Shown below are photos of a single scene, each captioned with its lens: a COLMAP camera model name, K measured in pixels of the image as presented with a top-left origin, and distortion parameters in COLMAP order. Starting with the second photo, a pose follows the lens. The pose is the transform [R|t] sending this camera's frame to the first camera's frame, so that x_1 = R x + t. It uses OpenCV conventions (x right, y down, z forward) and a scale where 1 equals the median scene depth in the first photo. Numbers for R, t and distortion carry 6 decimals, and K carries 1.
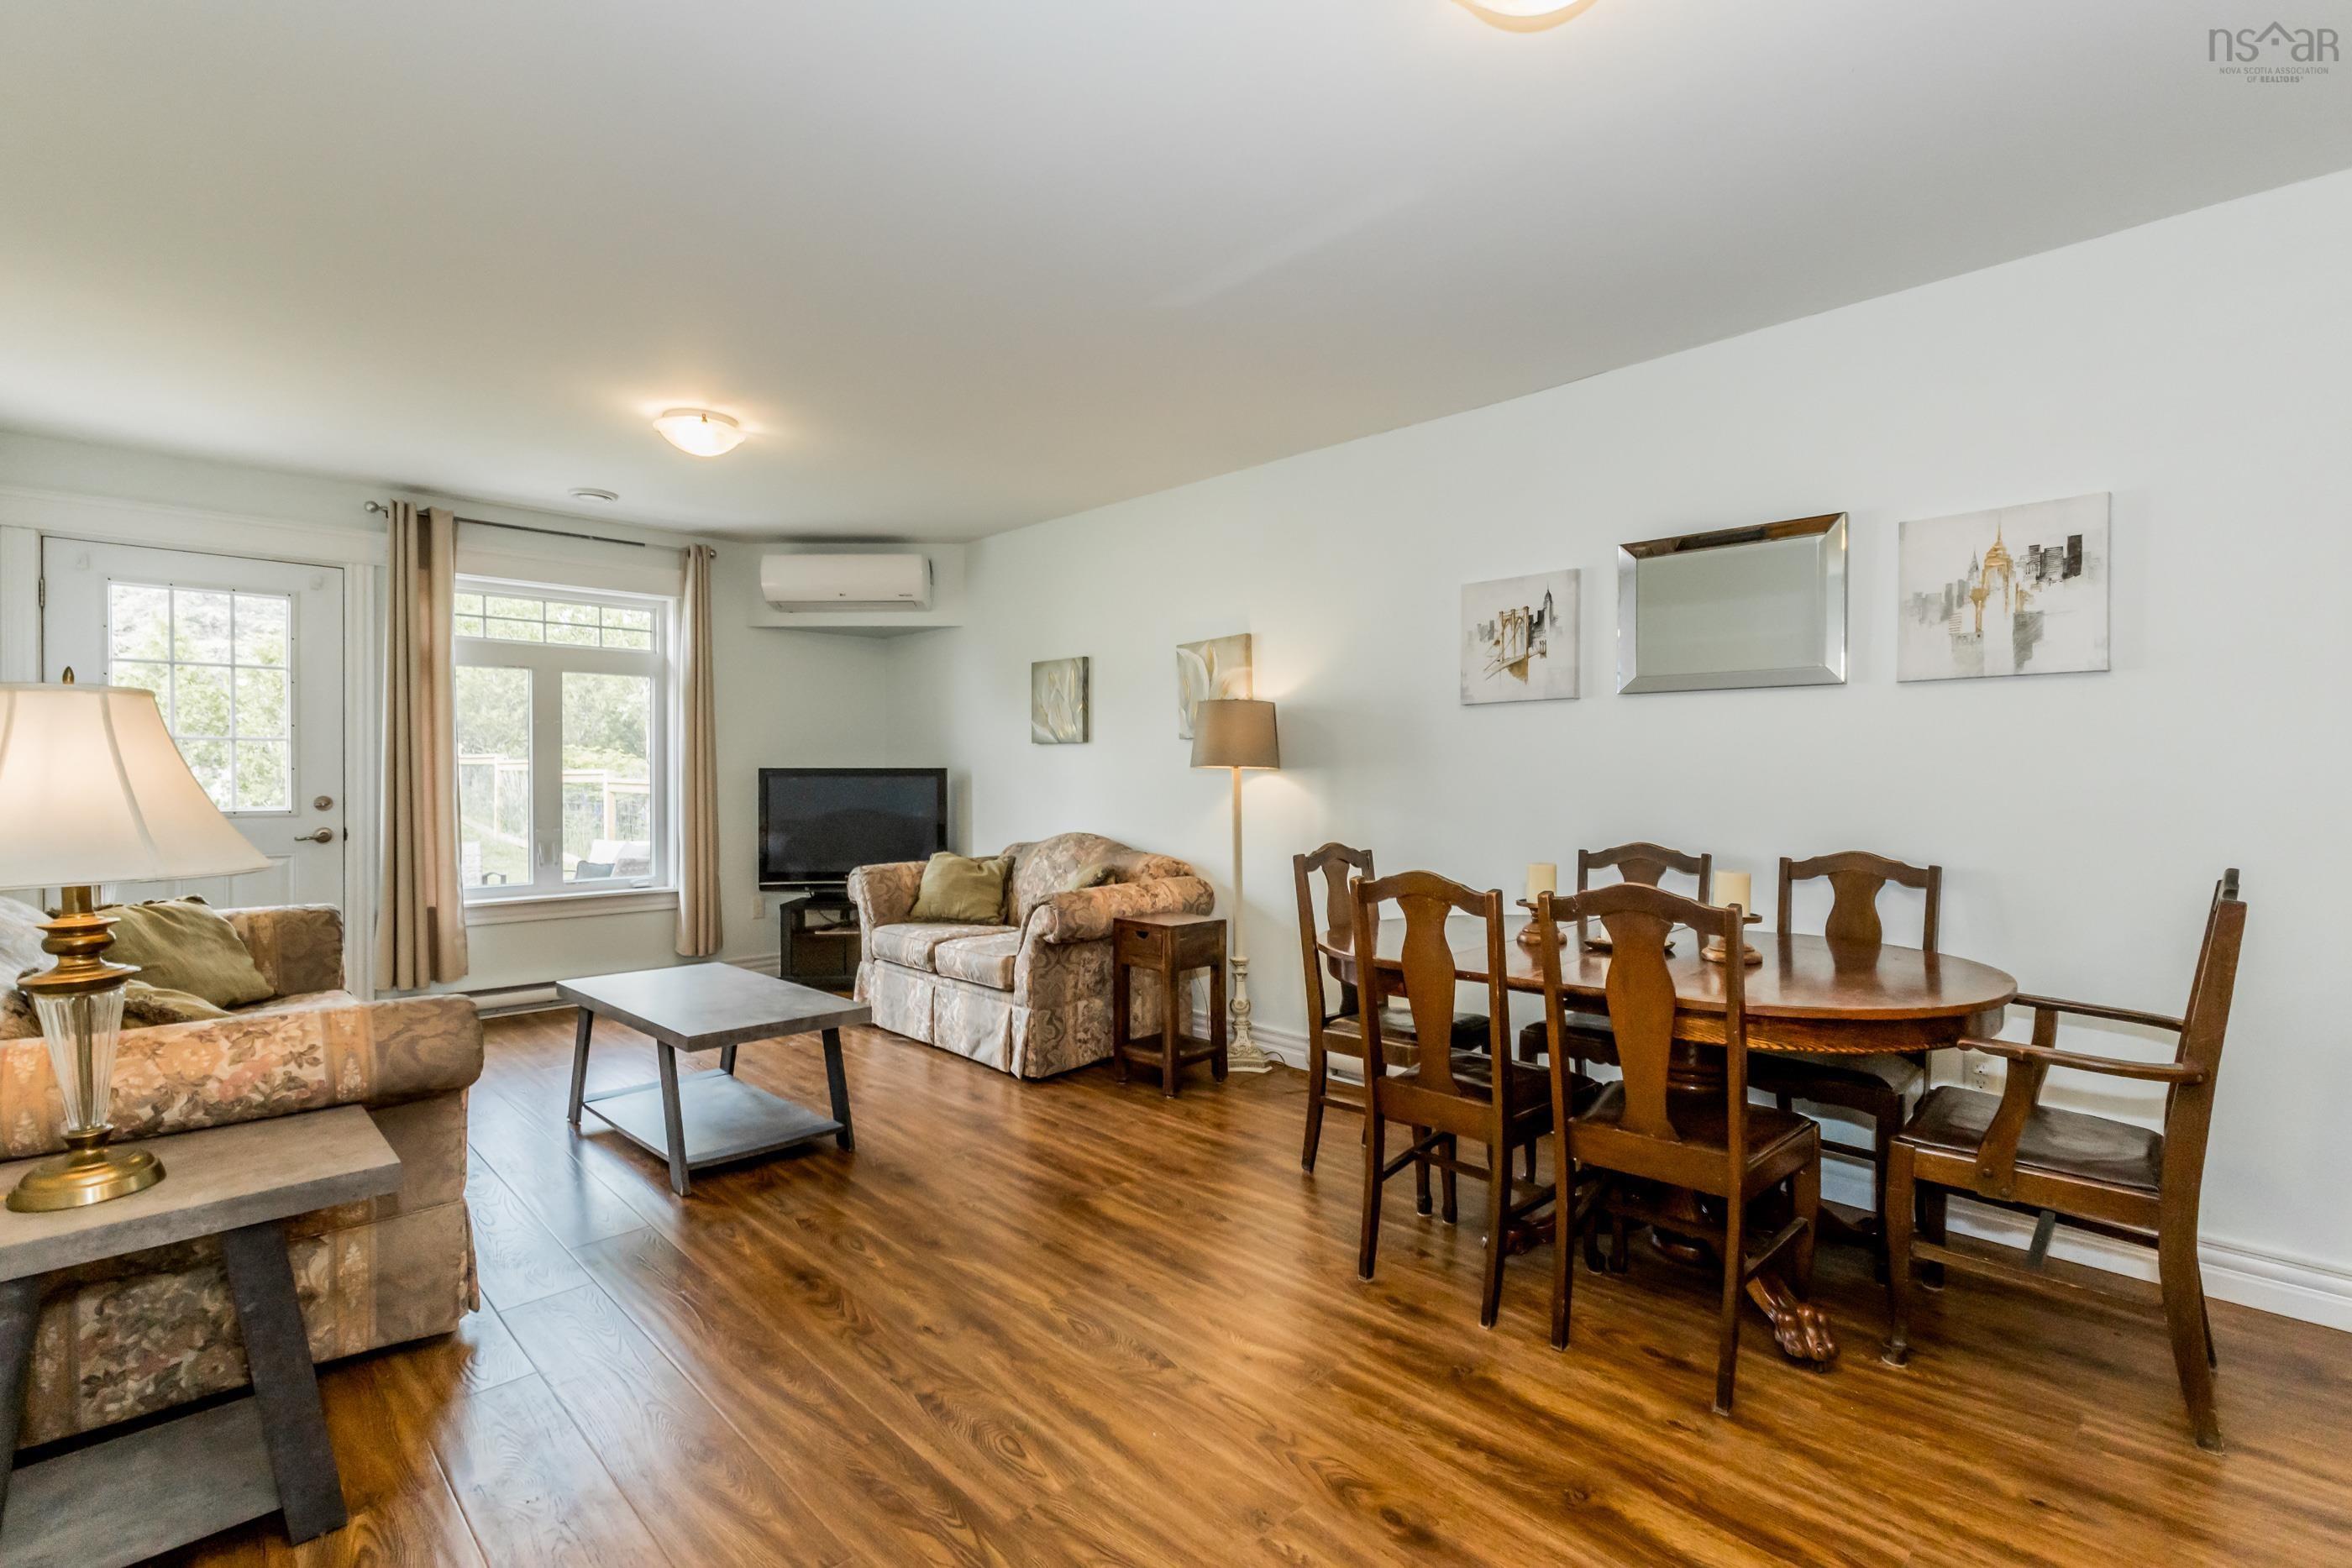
lens RADIAL K [[1081.5, 0, 1170.6], [0, 1081.5, 783.1], [0, 0, 1]] dist [0.002022, 0.000595]
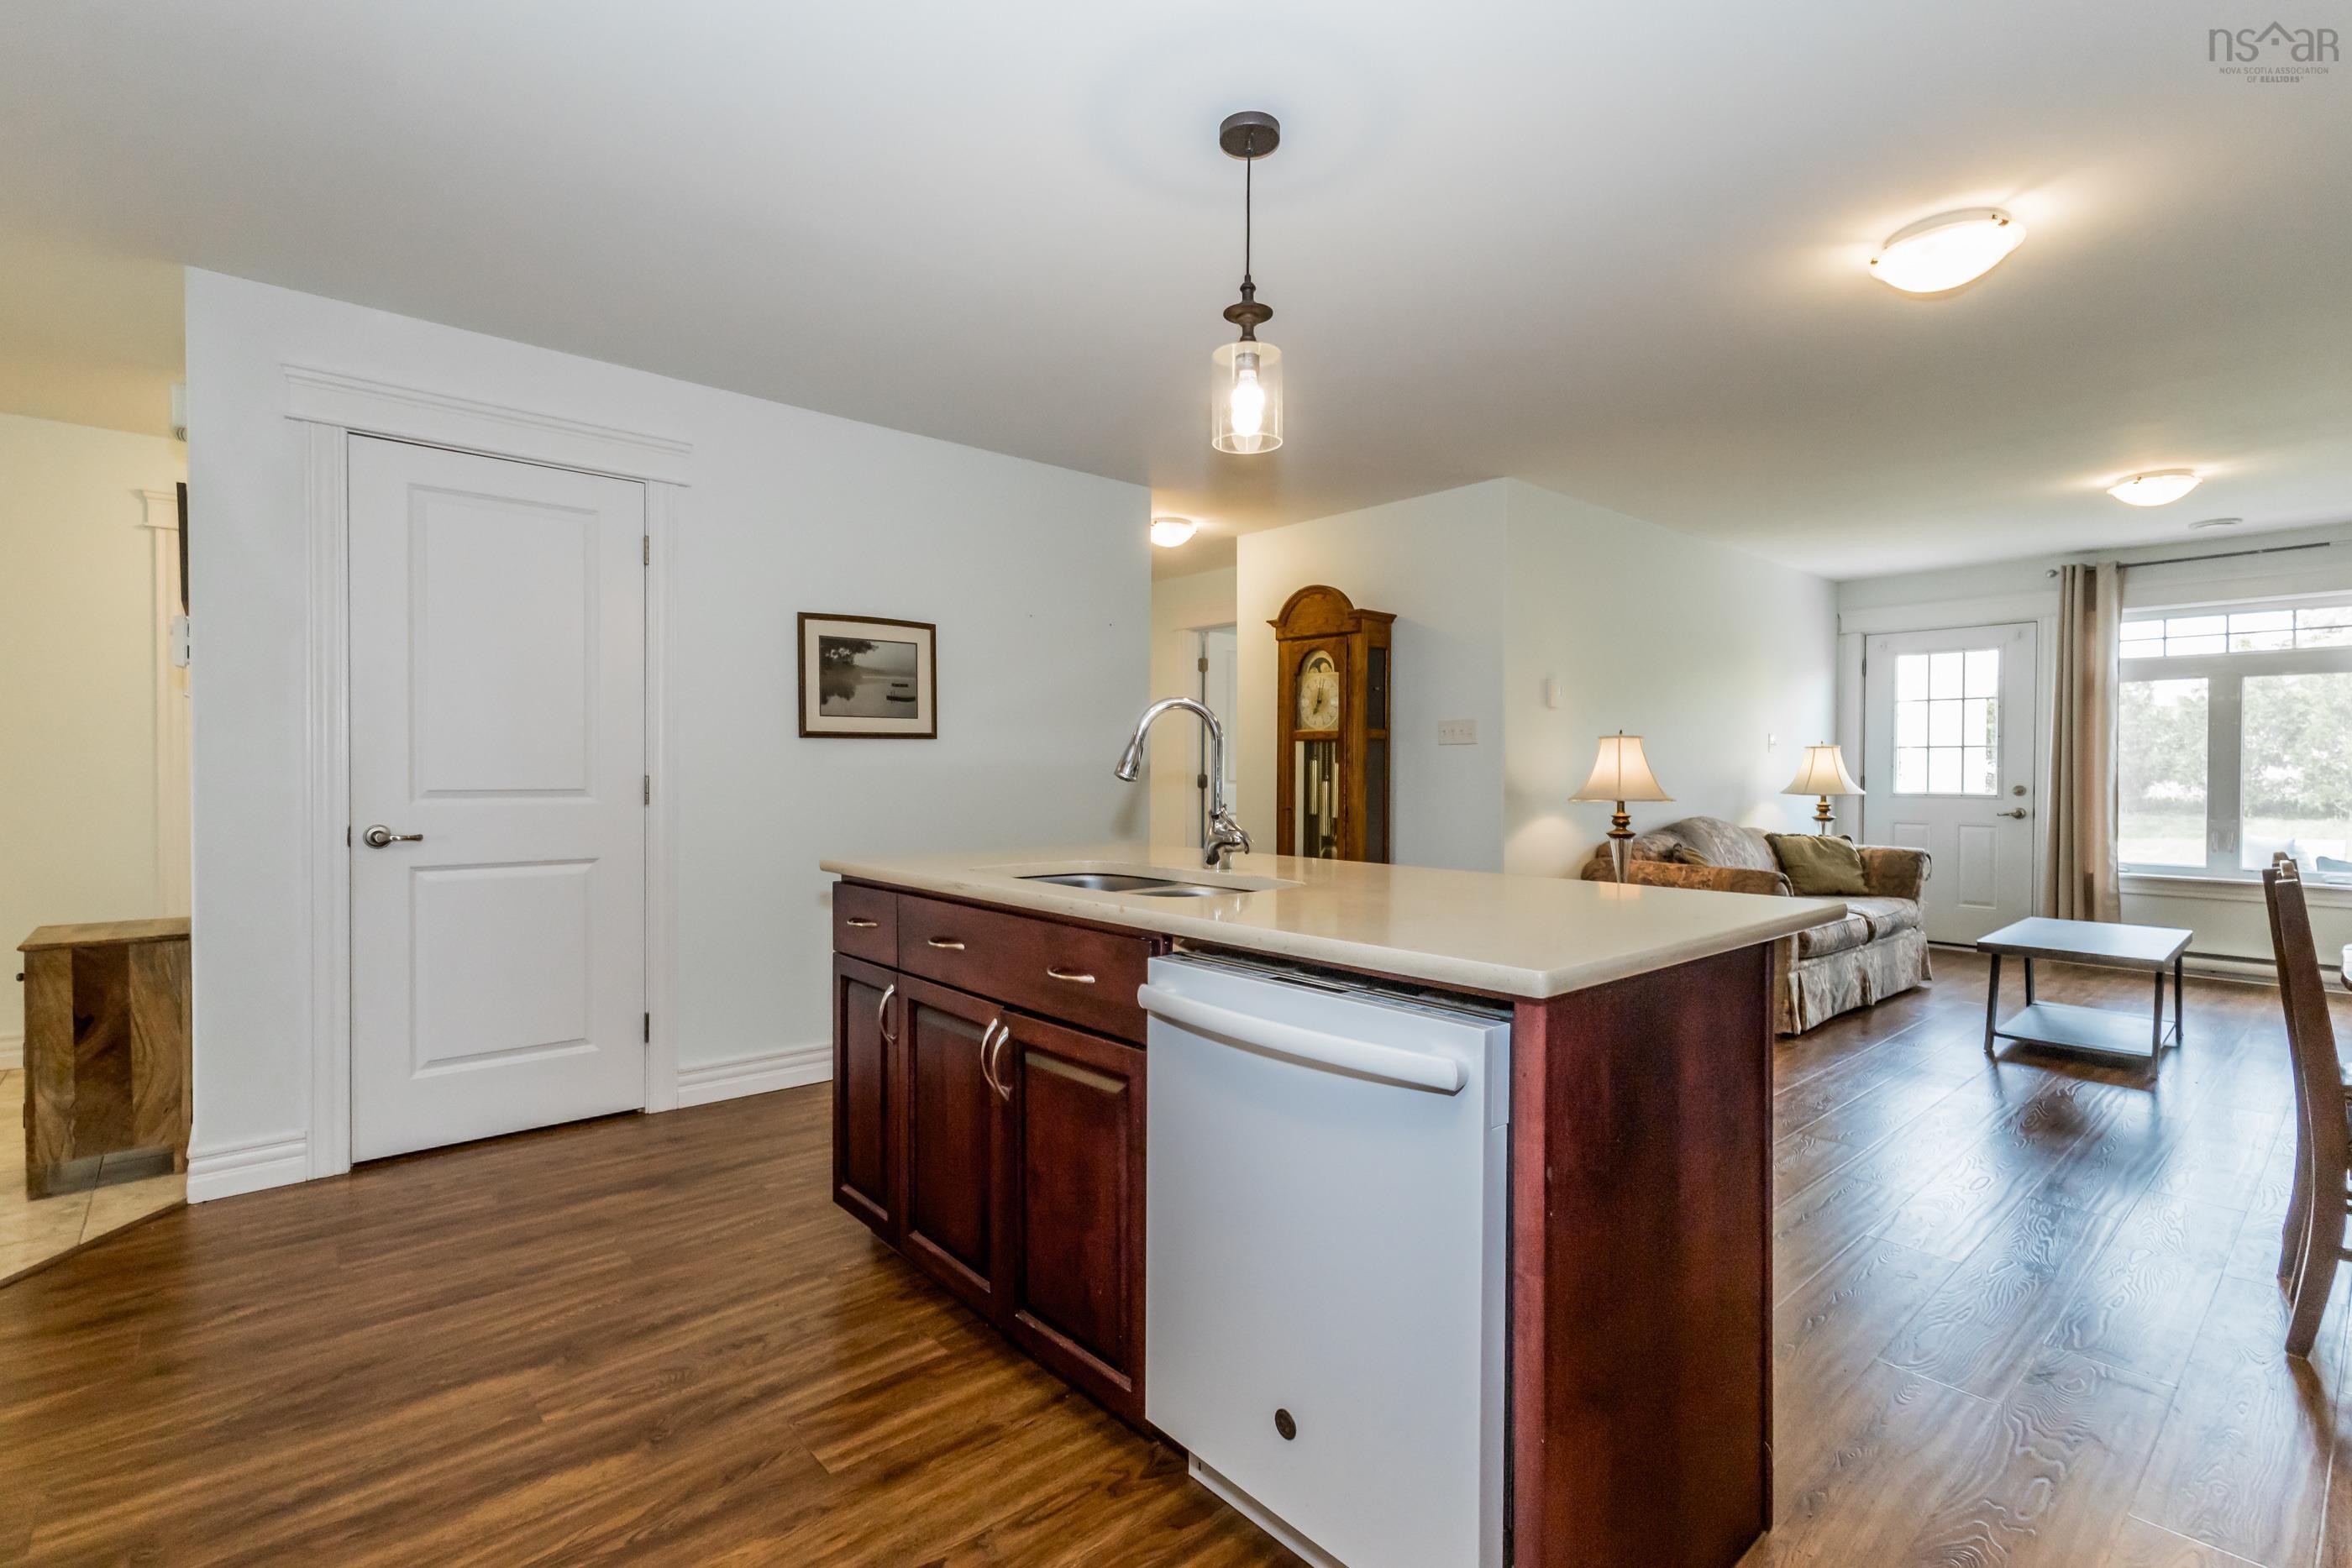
lens RADIAL K [[1081.5, 0, 1174.2], [0, 1081.5, 782.9], [0, 0, 1]] dist [0.002022, 0.000595]
pose [[-0.051829, 0.010602, -0.998600, 0.695250], [-0.014200, 0.999835, 0.011352, 0.008183], [0.998555, 0.014769, -0.051670, -0.025182]]
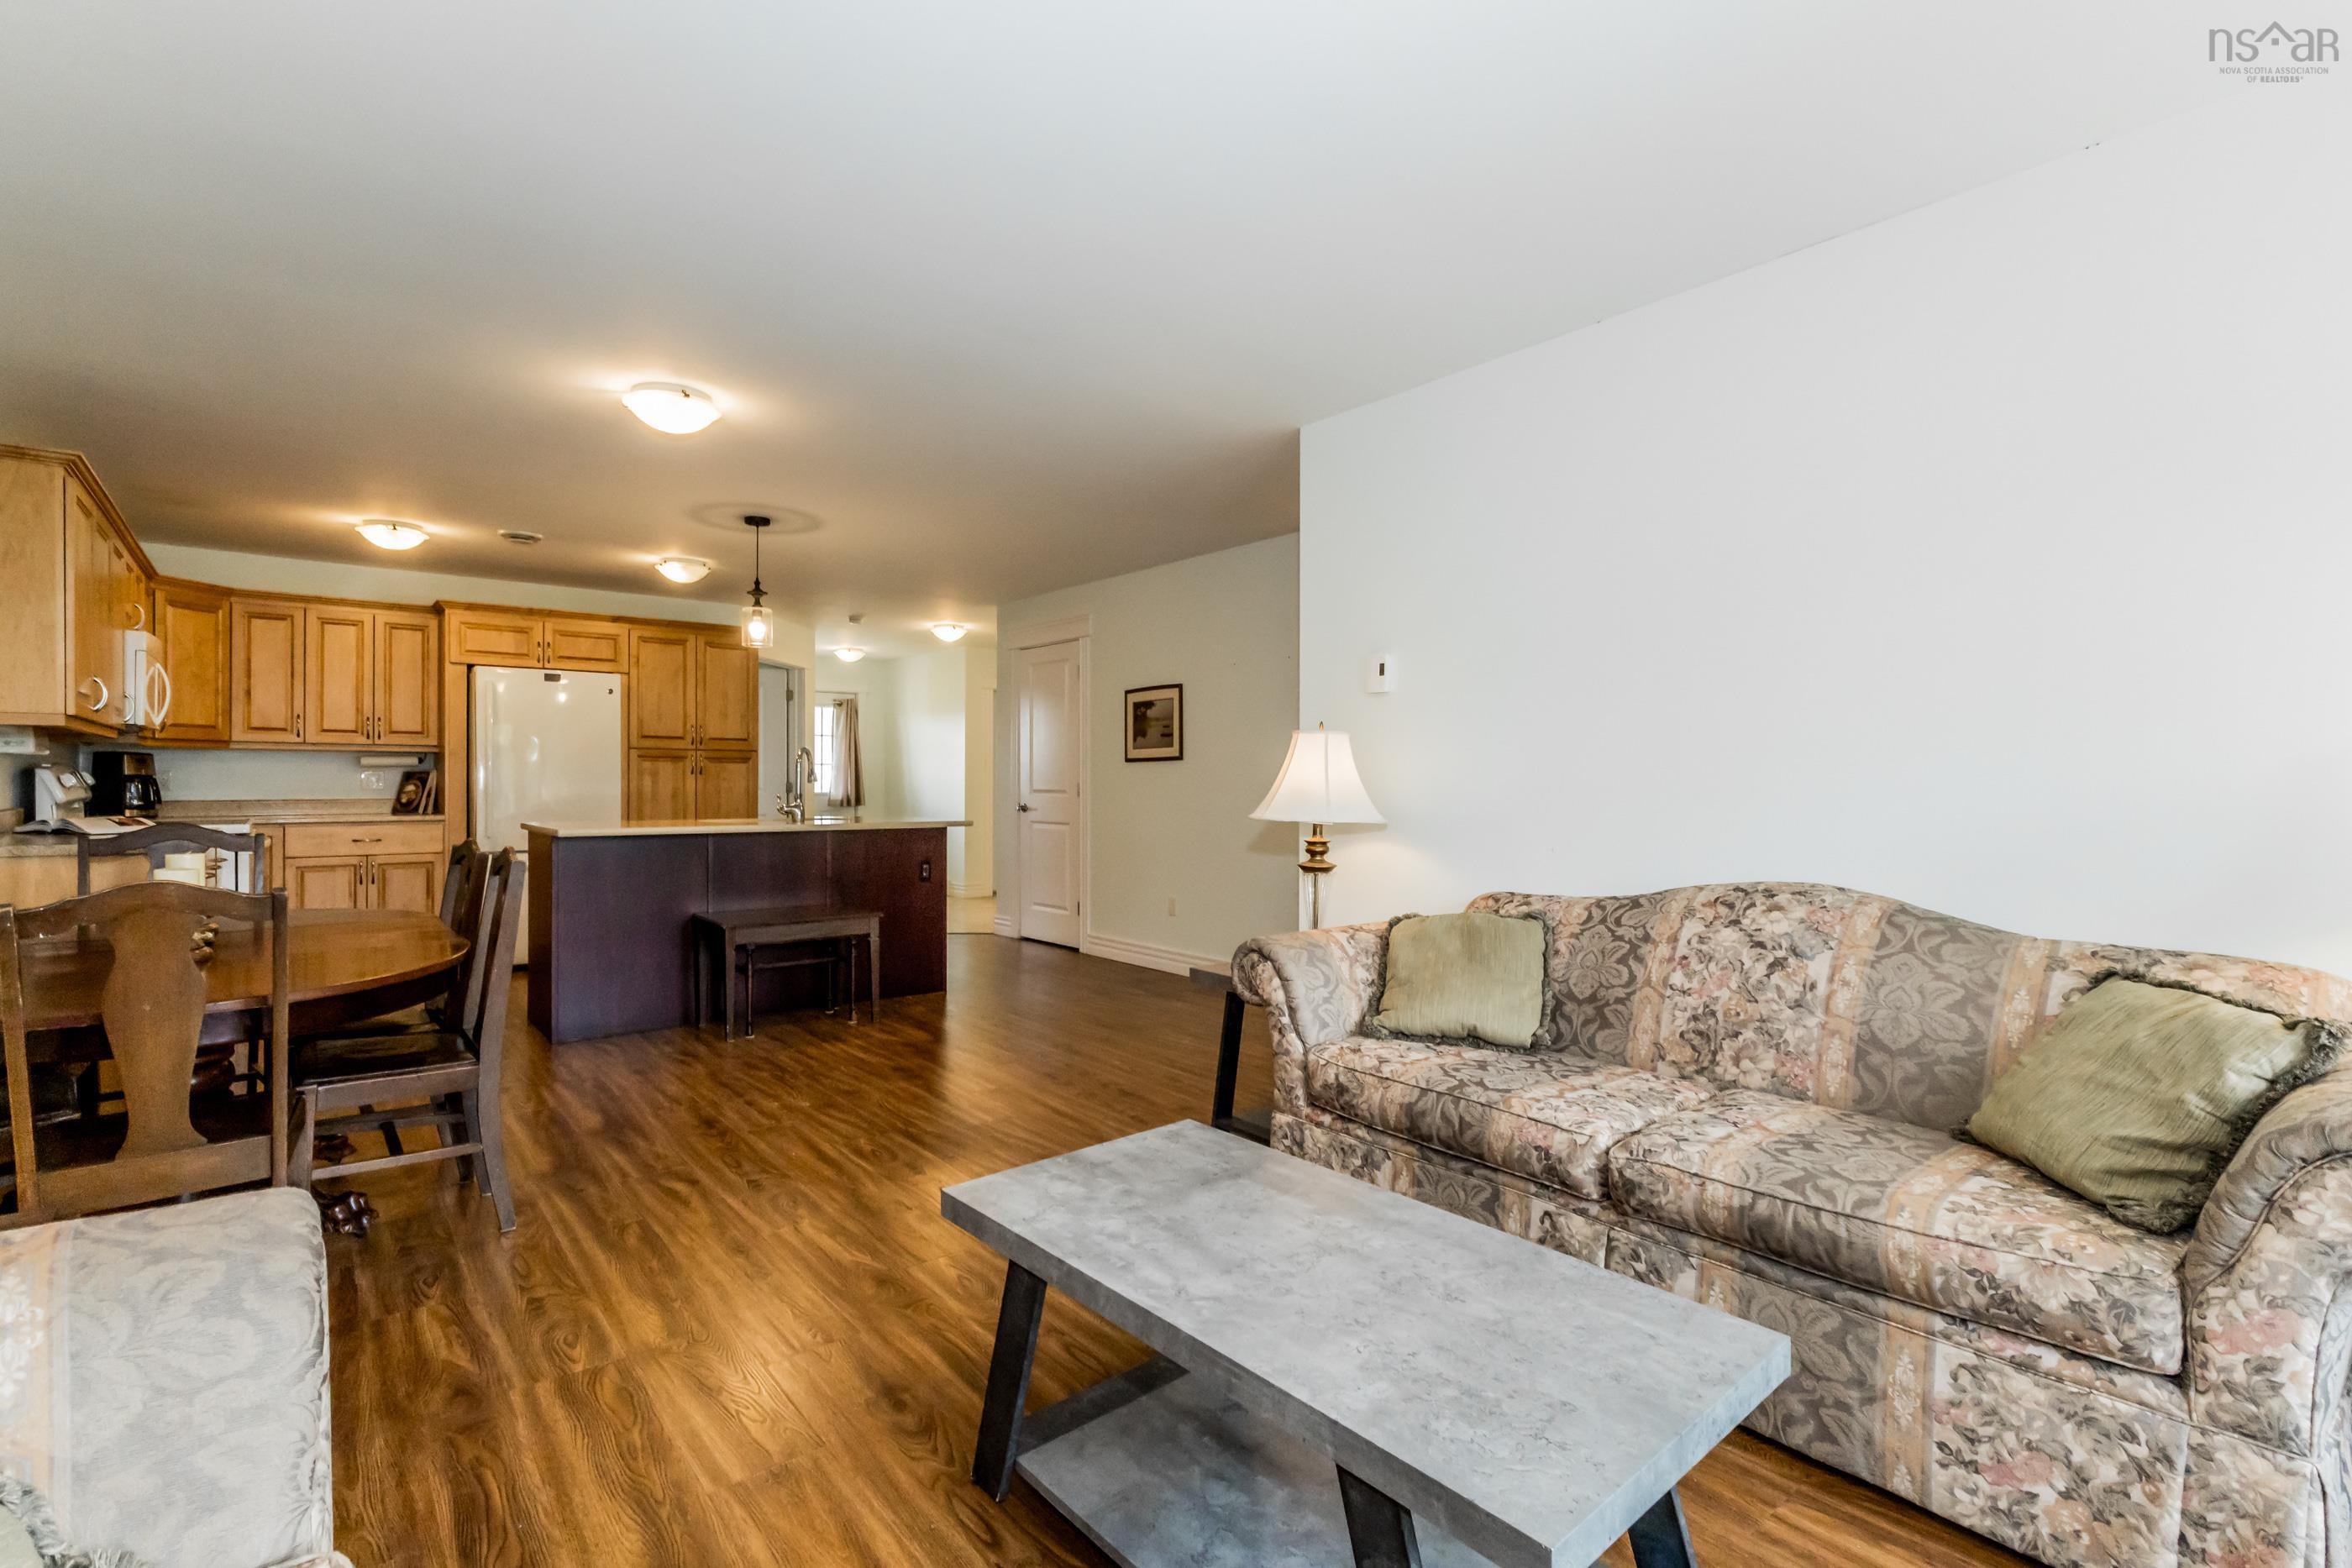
lens RADIAL K [[1081.5, 0, 1166.6], [0, 1081.5, 779.7], [0, 0, 1]] dist [0.002022, 0.000595]
pose [[-0.995857, -0.002527, 0.090894, -0.311341], [-0.001699, 0.999956, 0.009183, -0.003314], [-0.090913, 0.008990, -0.995818, 1.087851]]
